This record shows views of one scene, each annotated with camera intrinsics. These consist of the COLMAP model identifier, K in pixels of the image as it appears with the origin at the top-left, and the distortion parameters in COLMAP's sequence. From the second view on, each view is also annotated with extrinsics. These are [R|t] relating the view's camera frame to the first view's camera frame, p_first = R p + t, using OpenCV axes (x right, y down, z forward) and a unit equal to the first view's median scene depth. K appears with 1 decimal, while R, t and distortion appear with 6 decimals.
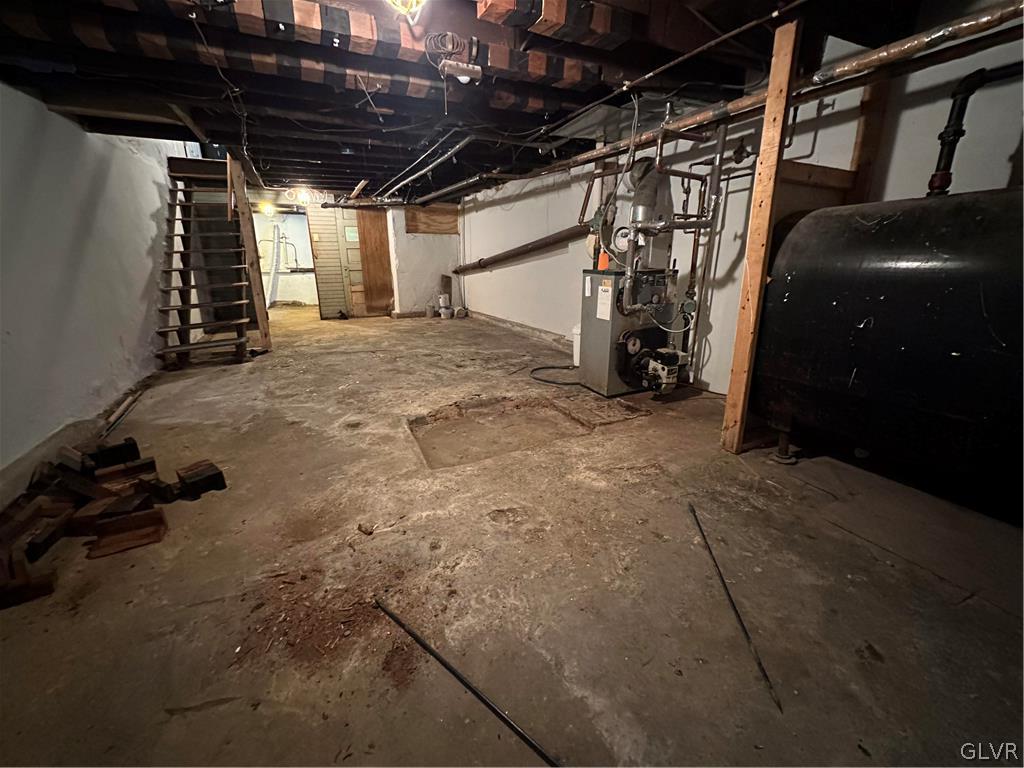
lens RADIAL K [[416.2, 0, 510.8], [0, 416.2, 381.3], [0, 0, 1]] dist [-0.001281, 0.000074]
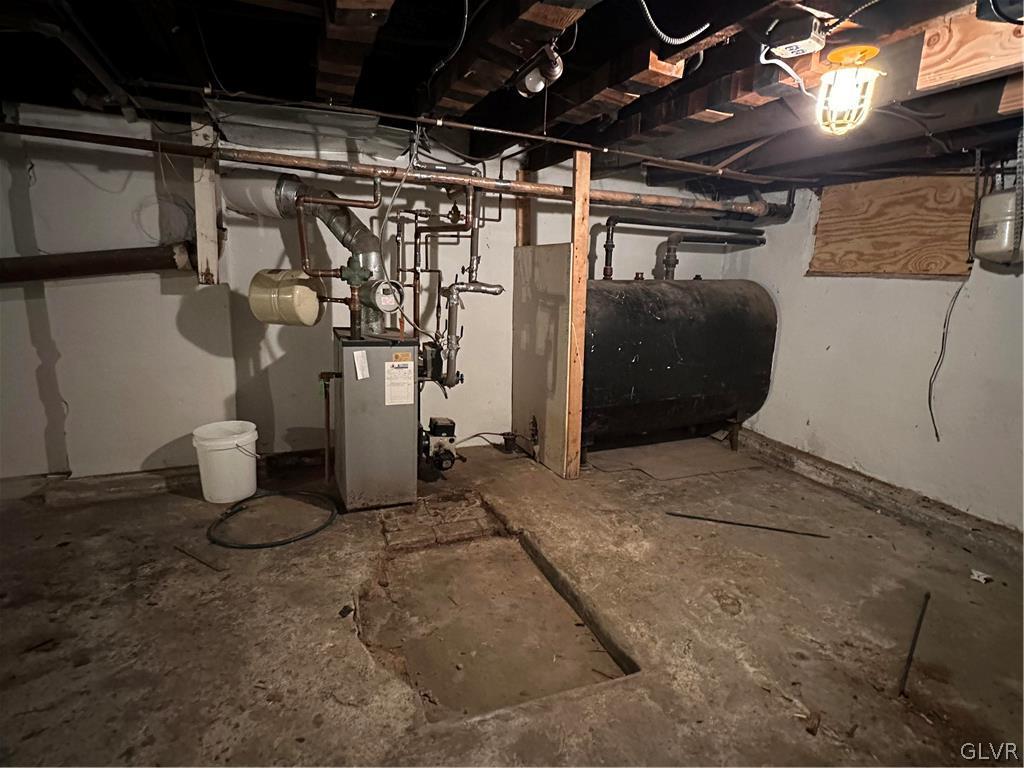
lens RADIAL K [[526.3, 0, 509.7], [0, 526.3, 381.9], [0, 0, 1]] dist [0.001349, -0.001013]
pose [[0.054384, -0.202459, 0.977780, -0.931126], [0.253695, 0.949898, 0.182575, -0.432510], [-0.965754, 0.238128, 0.103022, 1.003747]]
